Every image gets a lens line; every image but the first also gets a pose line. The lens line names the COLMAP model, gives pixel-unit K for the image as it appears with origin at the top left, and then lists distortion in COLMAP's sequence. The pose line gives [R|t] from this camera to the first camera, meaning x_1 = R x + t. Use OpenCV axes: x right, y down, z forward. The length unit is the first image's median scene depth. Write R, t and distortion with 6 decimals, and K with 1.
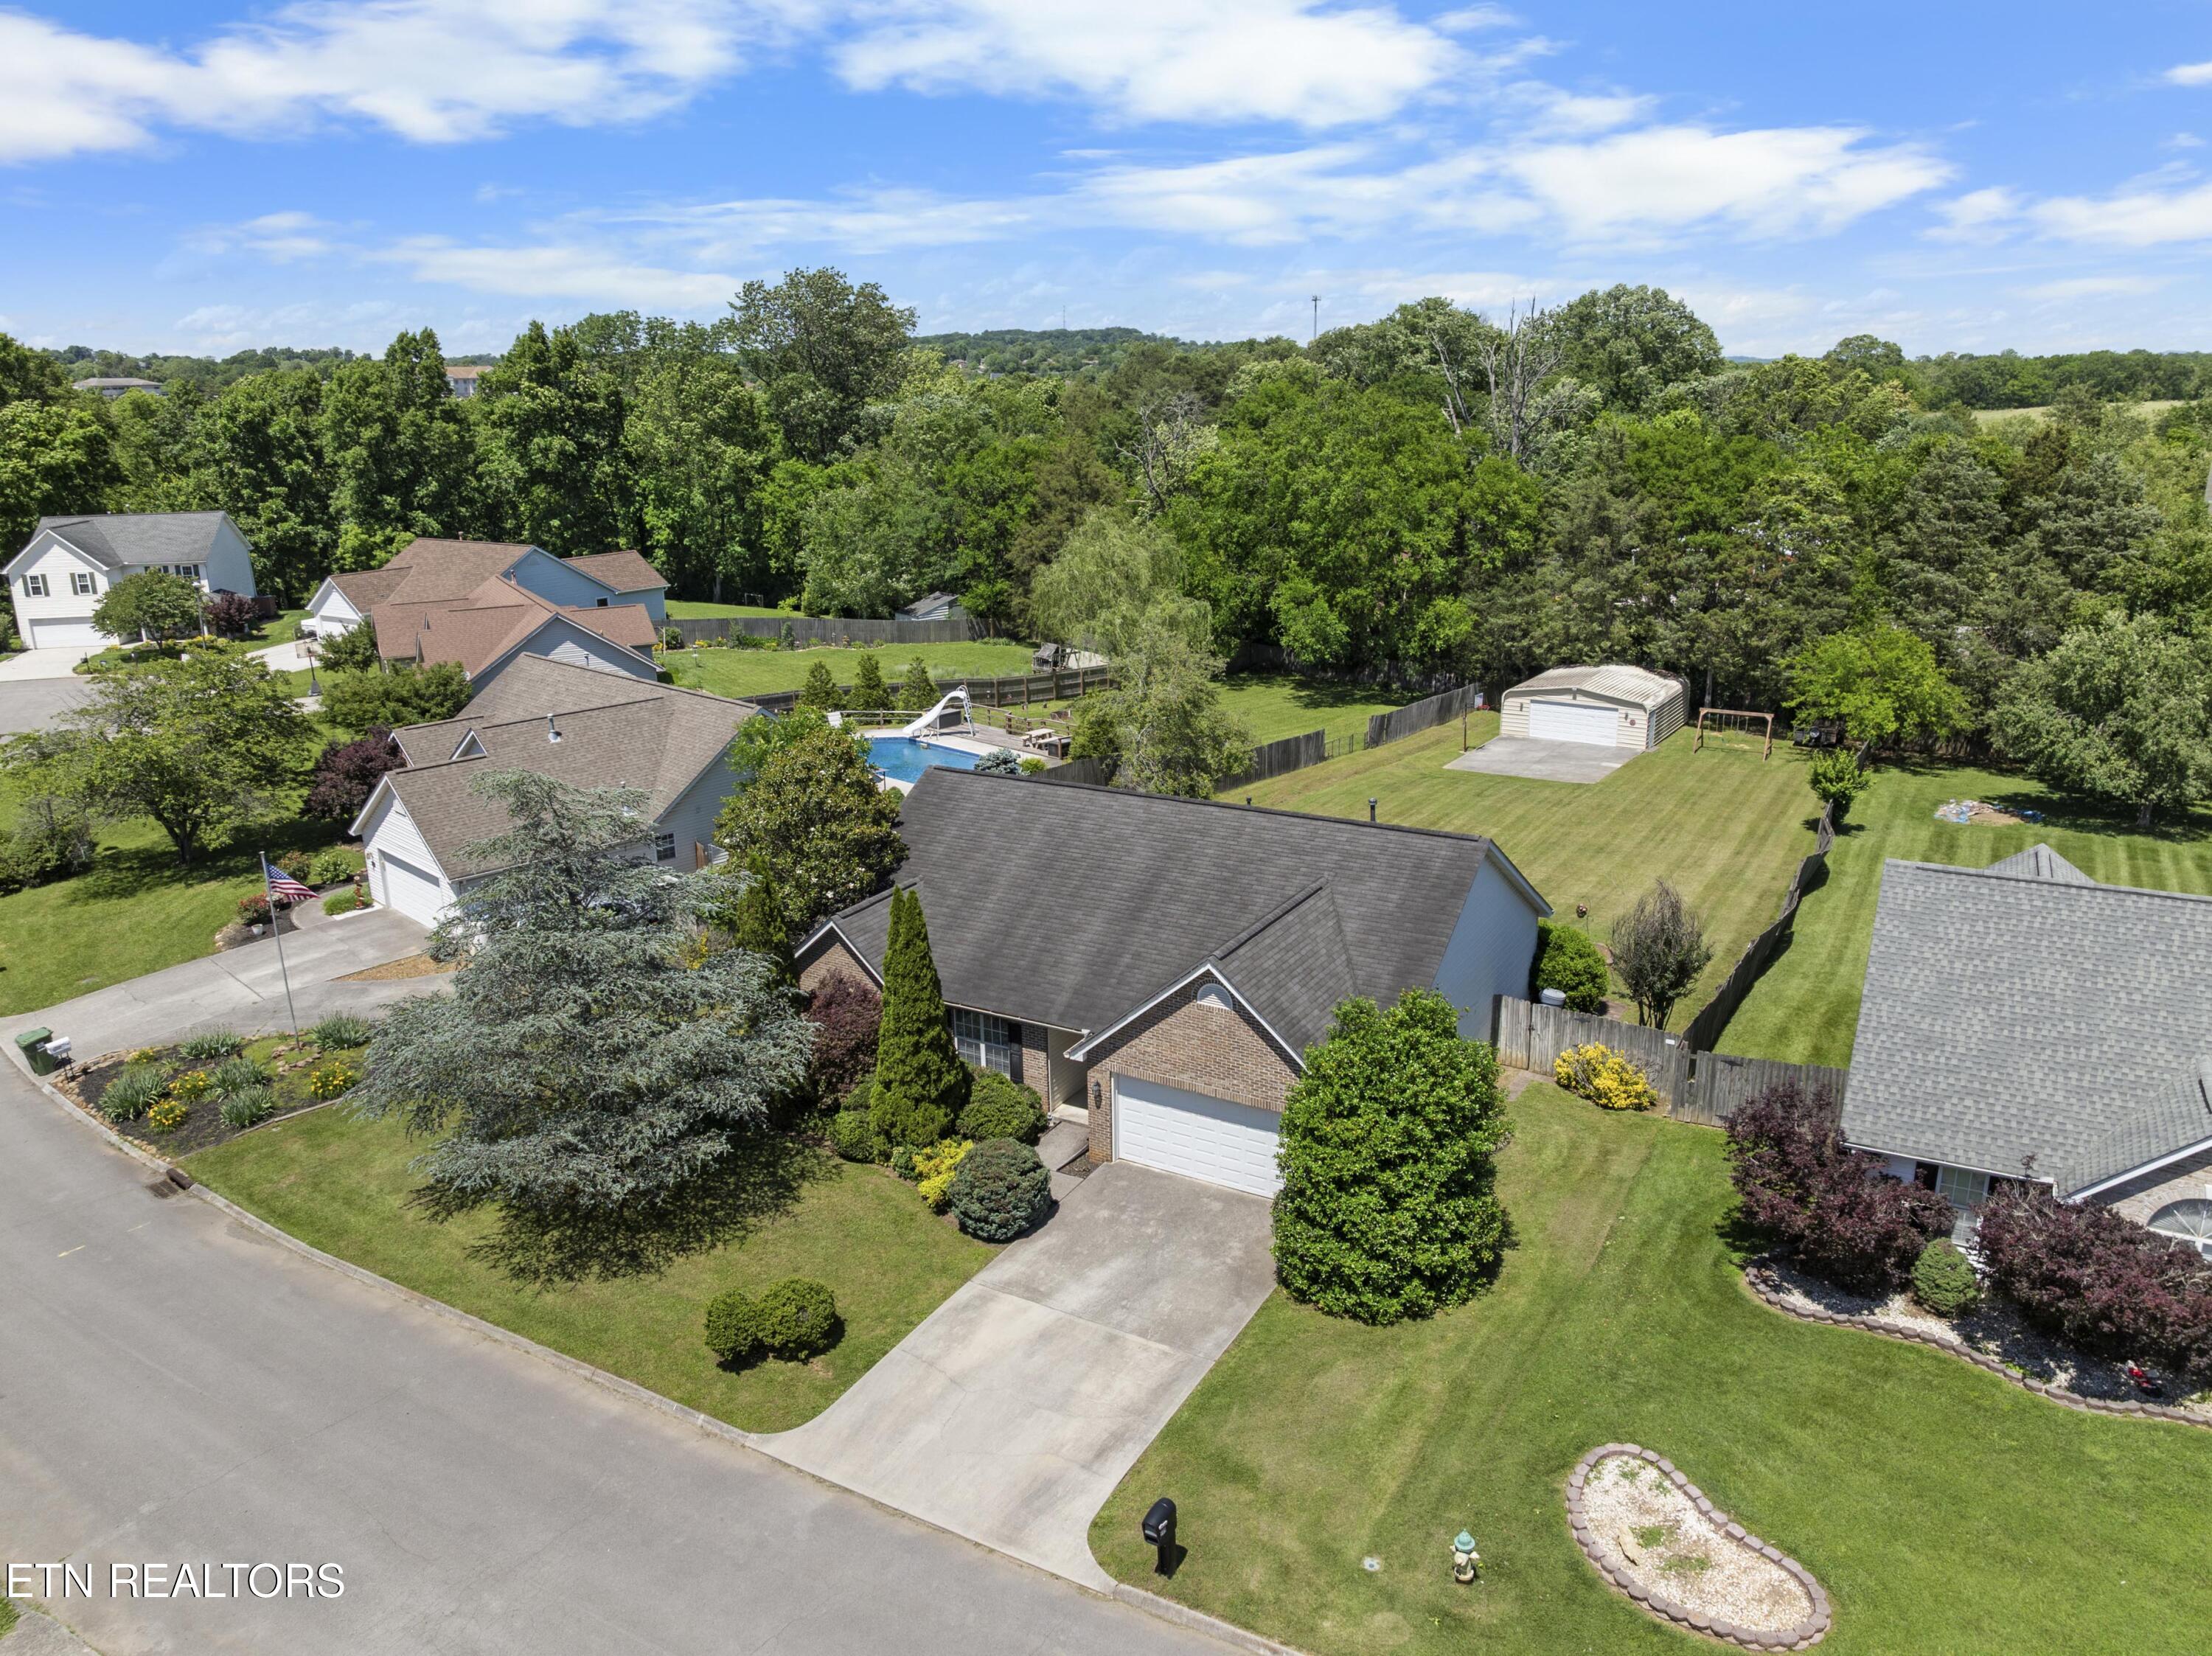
lens RADIAL K [[1557.0, 0, 1111.5], [0, 1557.0, 829.9], [0, 0, 1]] dist [-0.039997, 0.004693]
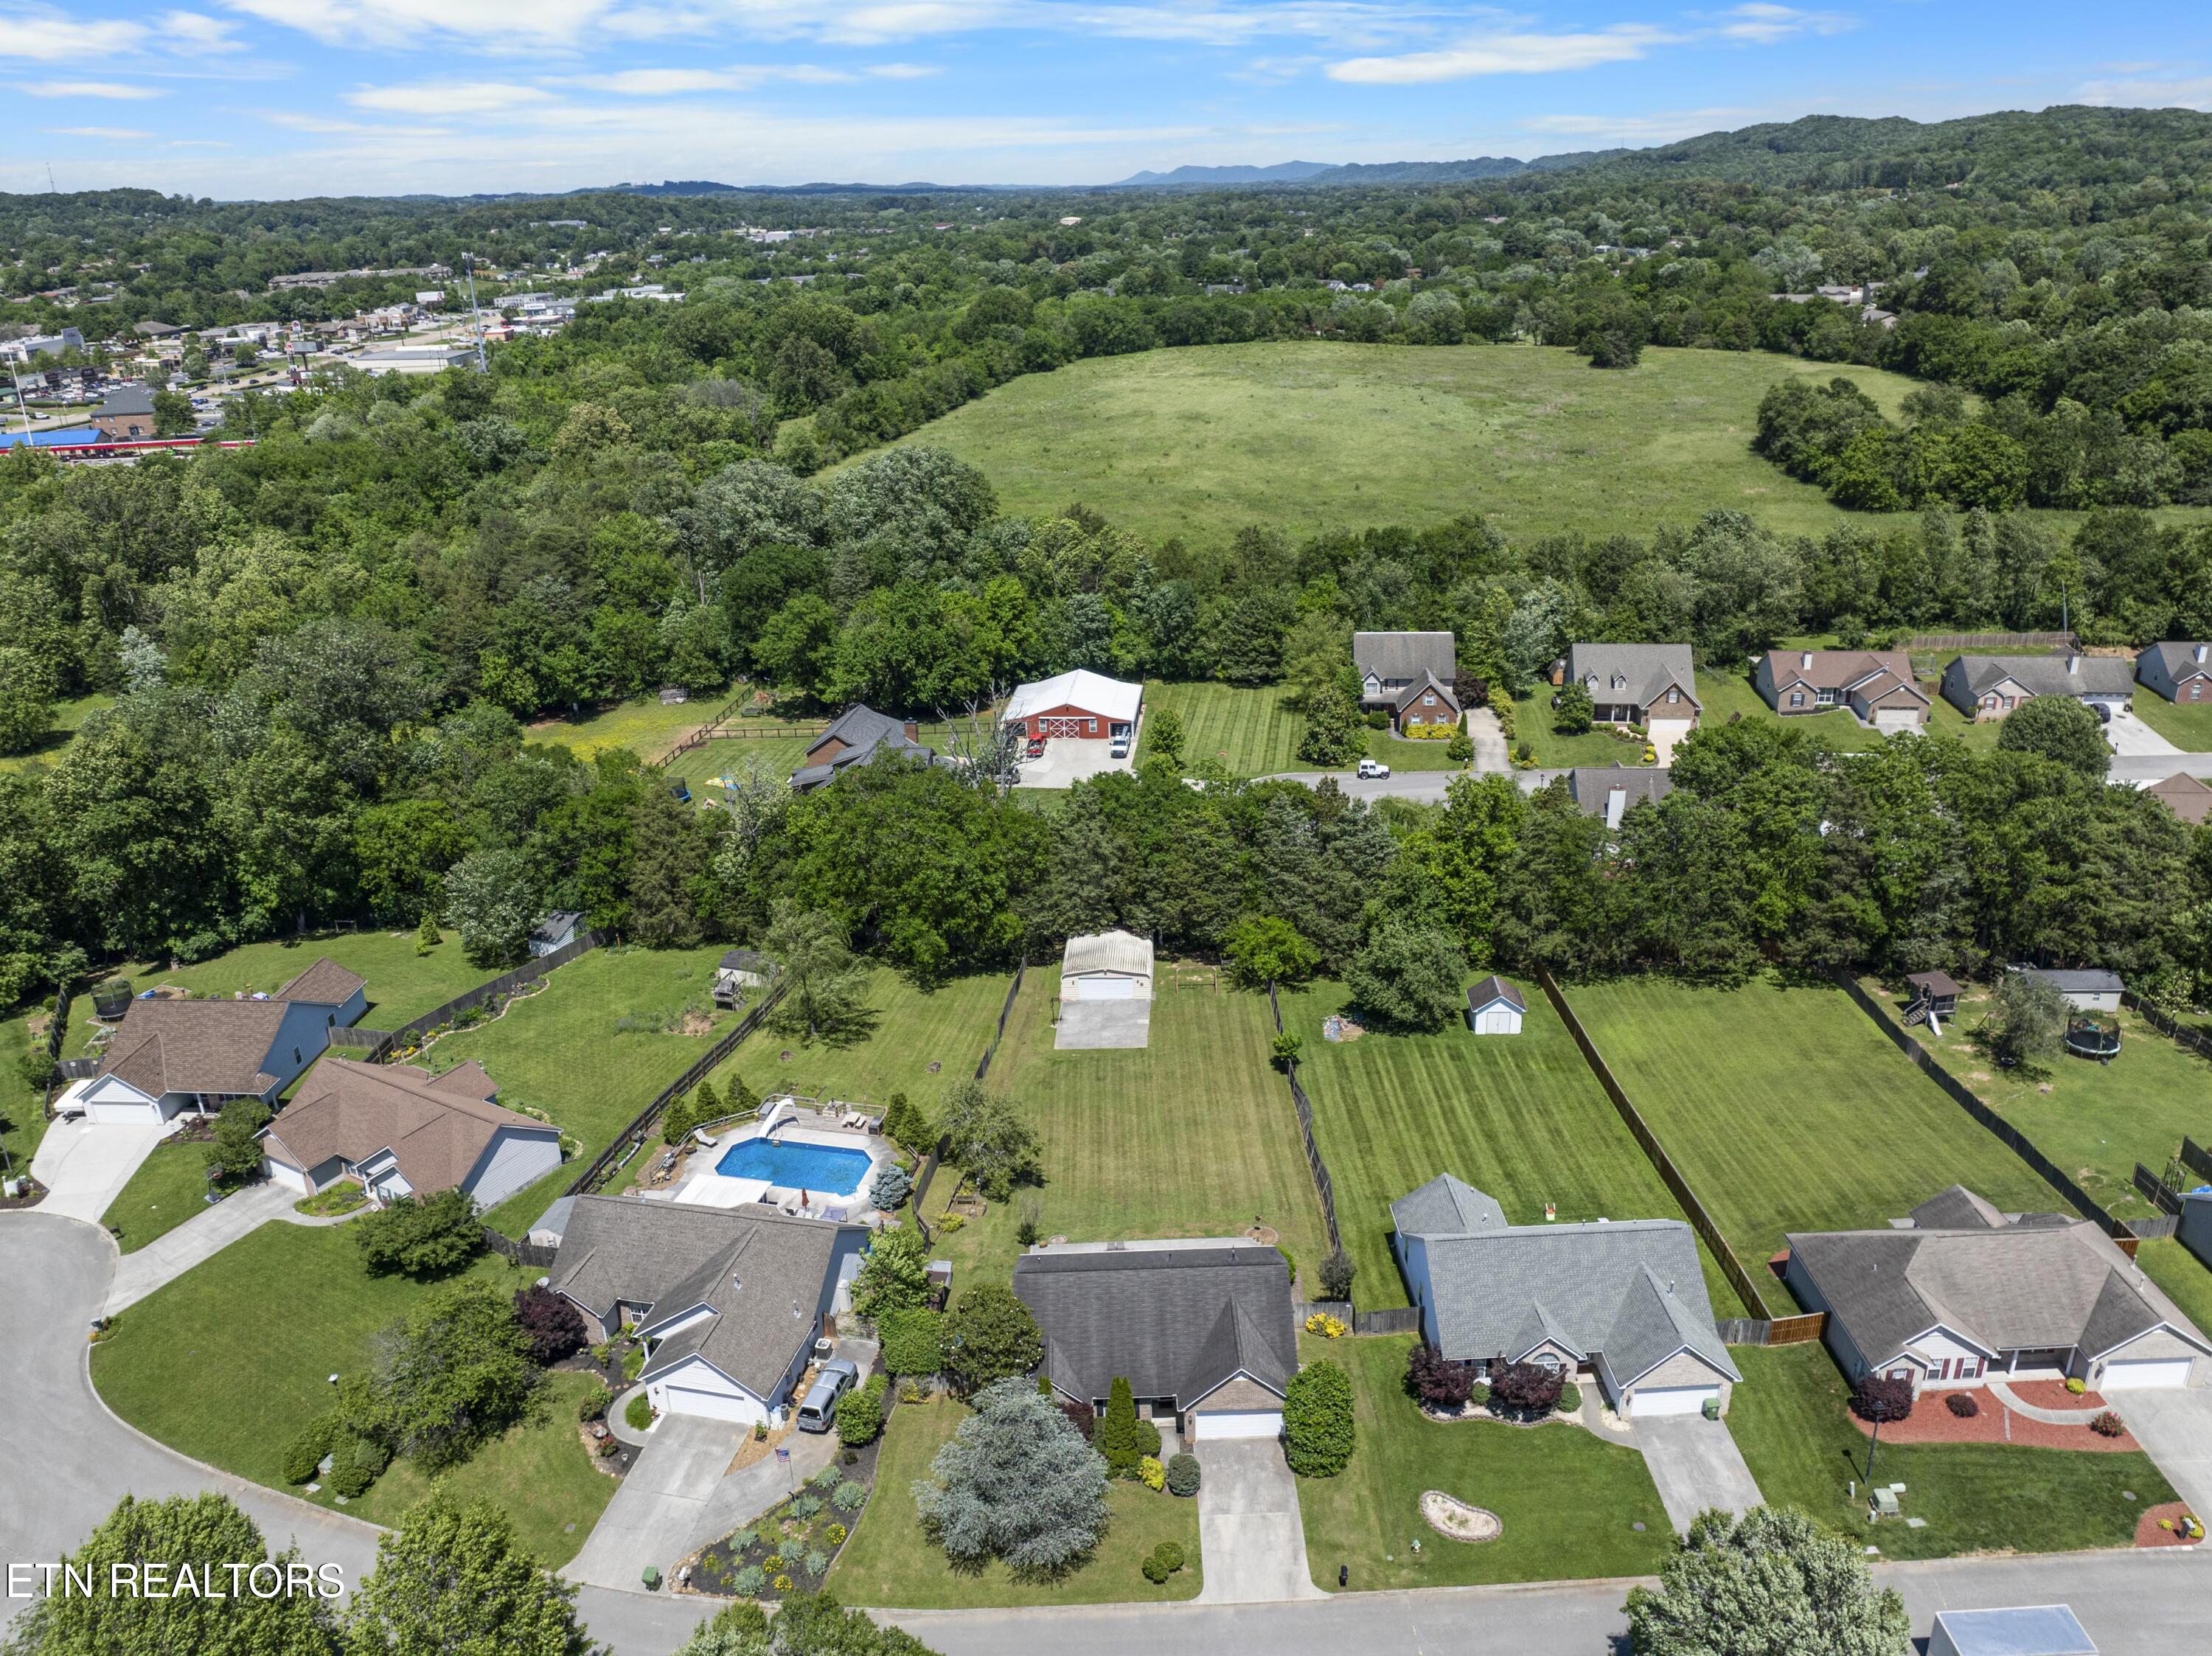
lens RADIAL K [[1600.4, 0, 1109.6], [0, 1600.4, 827.7], [0, 0, 1]] dist [-0.038949, 0.003537]
pose [[0.857342, -0.202684, 0.473163, -1.010827], [0.159042, 0.978543, 0.130994, -0.993809], [-0.489561, -0.037054, 0.871181, -1.015257]]
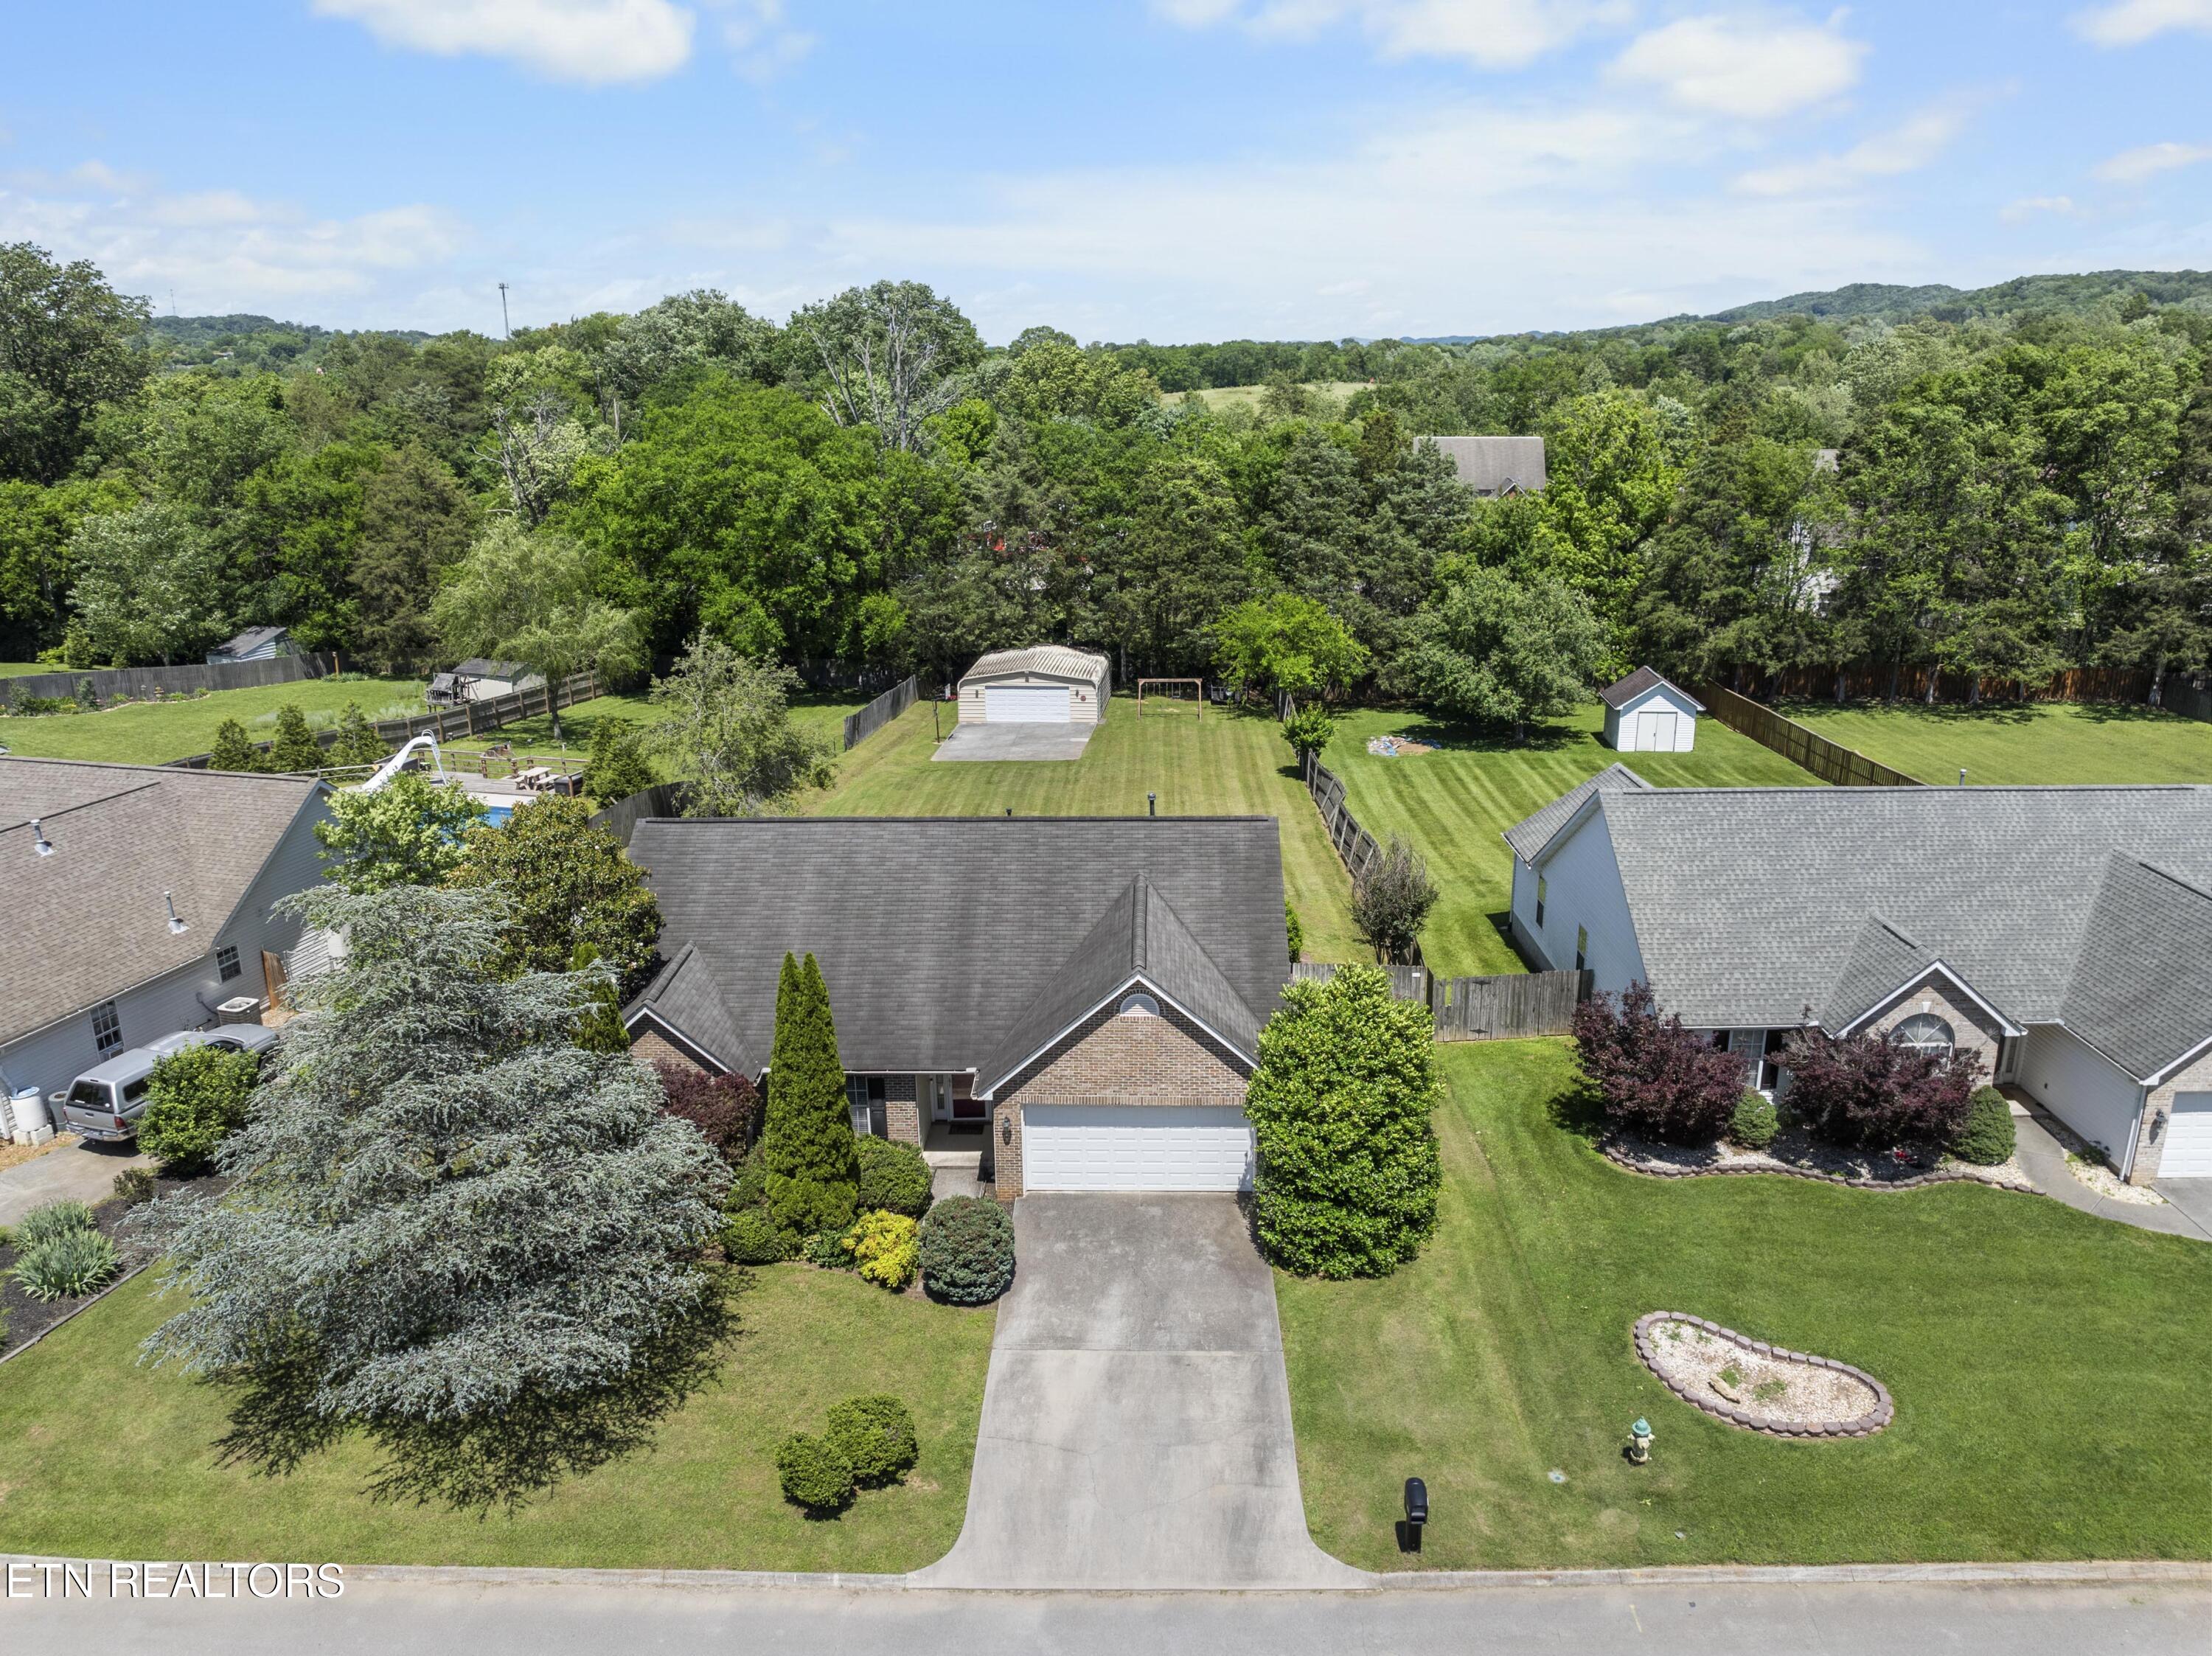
lens RADIAL K [[1557.0, 0, 1111.5], [0, 1557.0, 829.9], [0, 0, 1]] dist [-0.039997, 0.004693]
pose [[0.877071, -0.133588, 0.461412, -0.327786], [0.130634, 0.990683, 0.038508, -0.038679], [-0.462257, 0.026501, 0.886350, 0.093122]]
